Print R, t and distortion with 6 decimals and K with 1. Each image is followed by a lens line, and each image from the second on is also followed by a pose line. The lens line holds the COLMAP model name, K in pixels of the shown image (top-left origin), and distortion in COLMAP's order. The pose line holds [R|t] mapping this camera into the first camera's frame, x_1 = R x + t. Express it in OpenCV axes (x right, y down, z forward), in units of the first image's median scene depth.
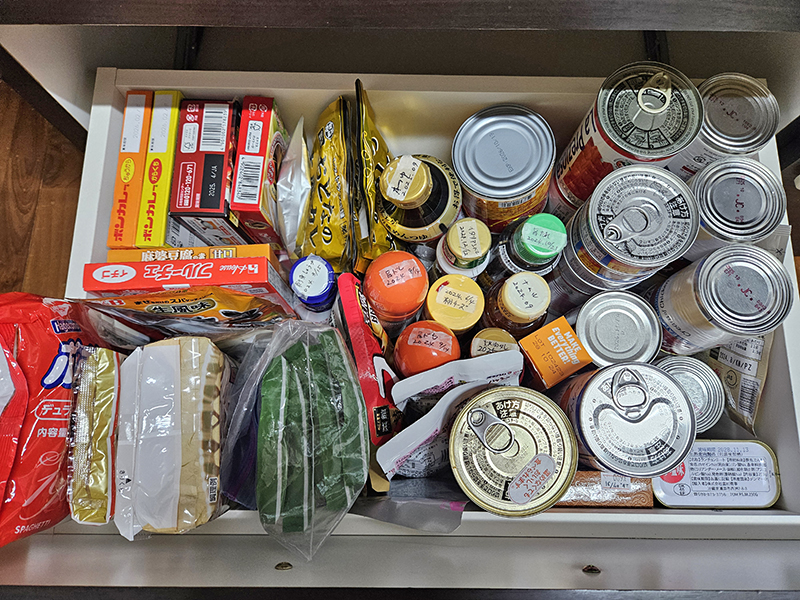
lens RADIAL K [[522.7, 0, 401.0], [0, 522.7, 300.0], [0, 0, 1]] dist [0.010972, -0.018194]
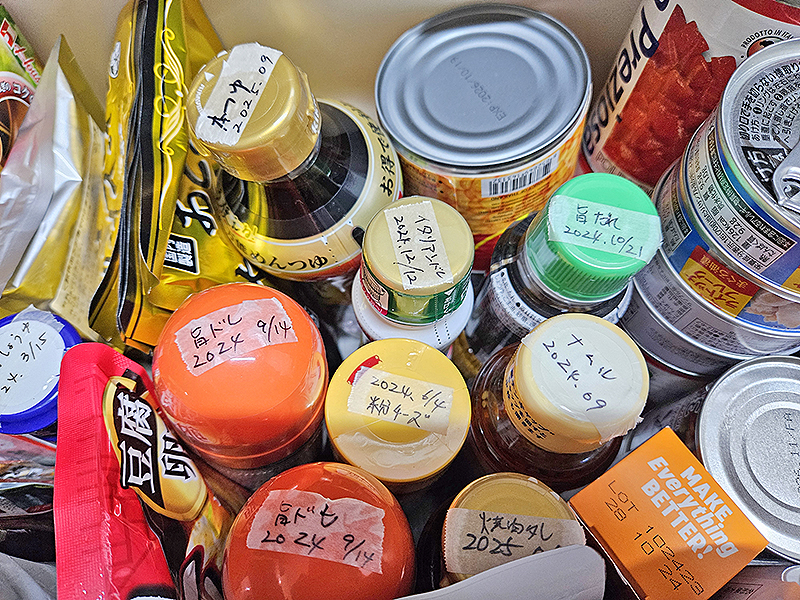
lens RADIAL K [[522.7, 0, 399.0], [0, 522.7, 302.1], [0, 0, 1]] dist [0.010972, -0.018194]
pose [[0.997880, -0.054359, 0.035777, 0.096350], [0.060863, 0.974178, -0.217425, 0.012371], [-0.023035, 0.219142, 0.975421, 0.604131]]
